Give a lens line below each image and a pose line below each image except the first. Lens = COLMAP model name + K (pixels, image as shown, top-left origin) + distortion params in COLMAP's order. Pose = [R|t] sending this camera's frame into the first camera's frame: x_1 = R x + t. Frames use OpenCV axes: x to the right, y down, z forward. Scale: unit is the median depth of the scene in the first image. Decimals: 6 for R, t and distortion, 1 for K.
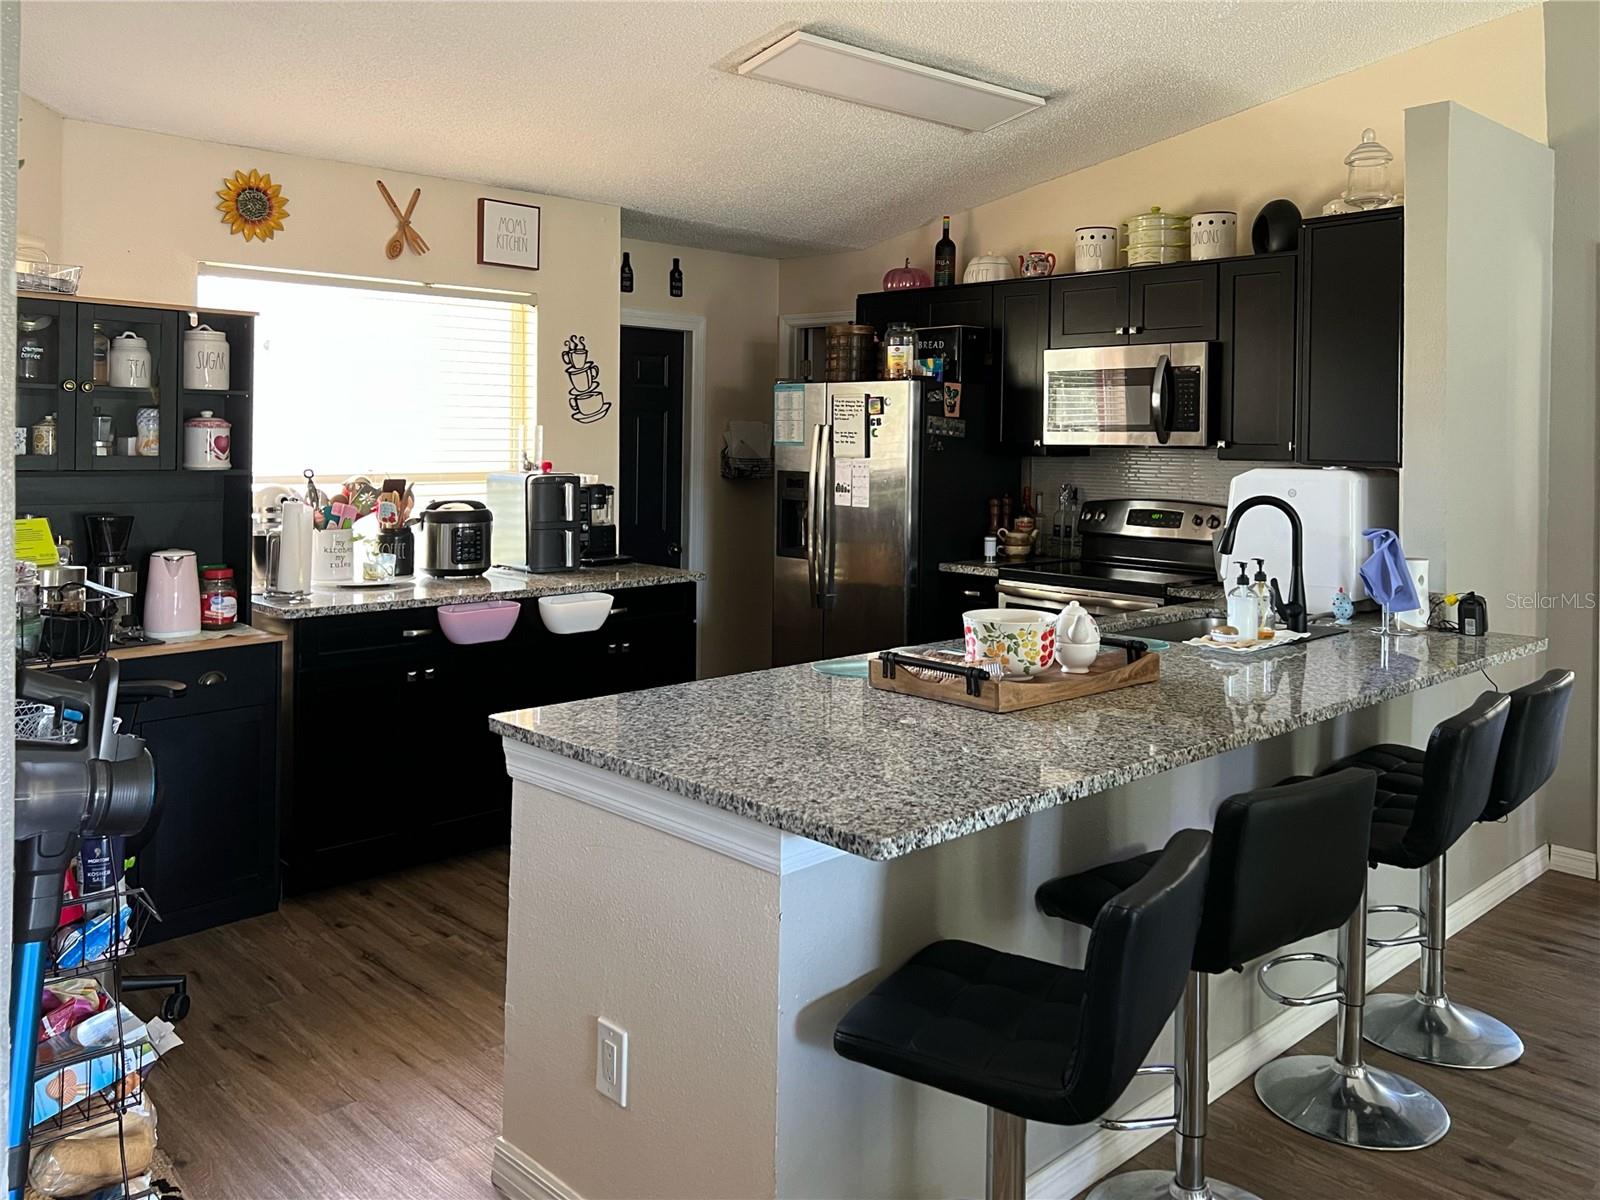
lens RADIAL K [[1293.1, 0, 798.7], [0, 1293.1, 512.0], [0, 0, 1]] dist [0.003532, -0.002245]
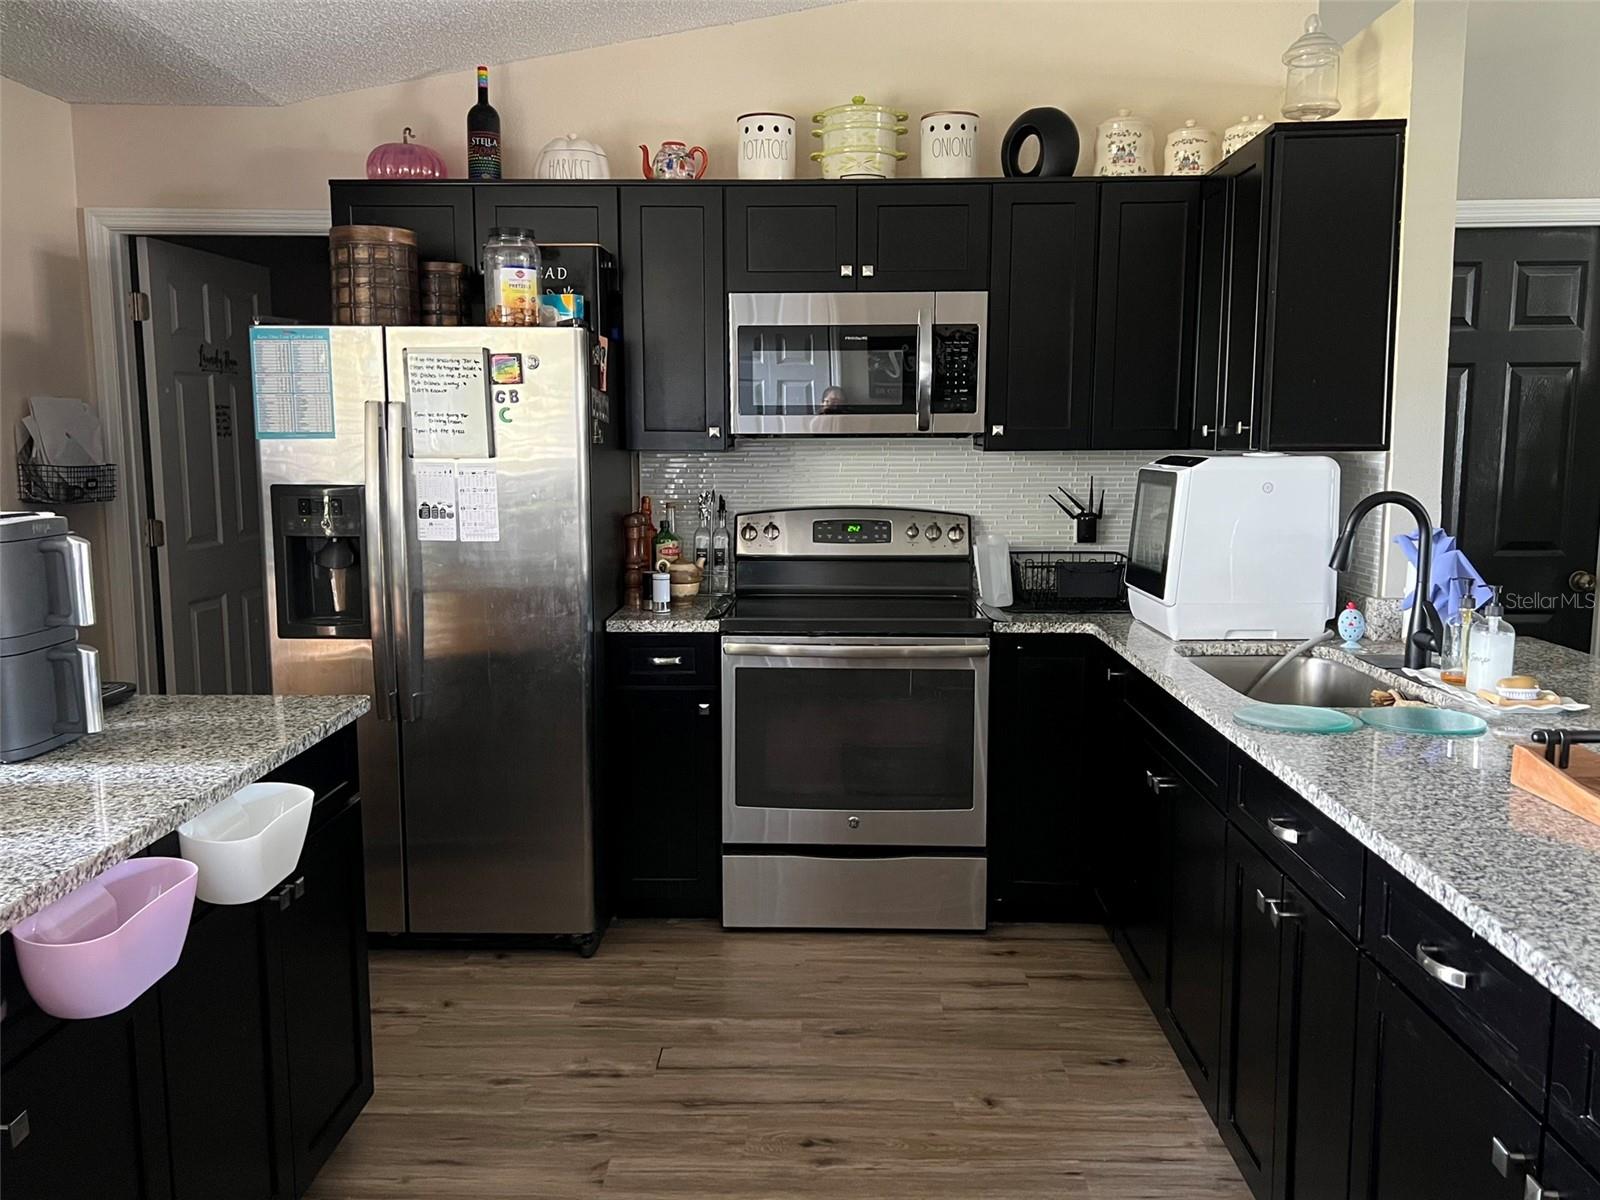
lens RADIAL K [[1287.6, 0, 800.0], [0, 1287.6, 600.0], [0, 0, 1]] dist [0.134899, -0.238846]
pose [[0.708138, -0.098364, 0.699189, -0.292227], [0.049008, 0.994708, 0.090303, -0.026043], [-0.704372, -0.029681, 0.709211, 0.518073]]
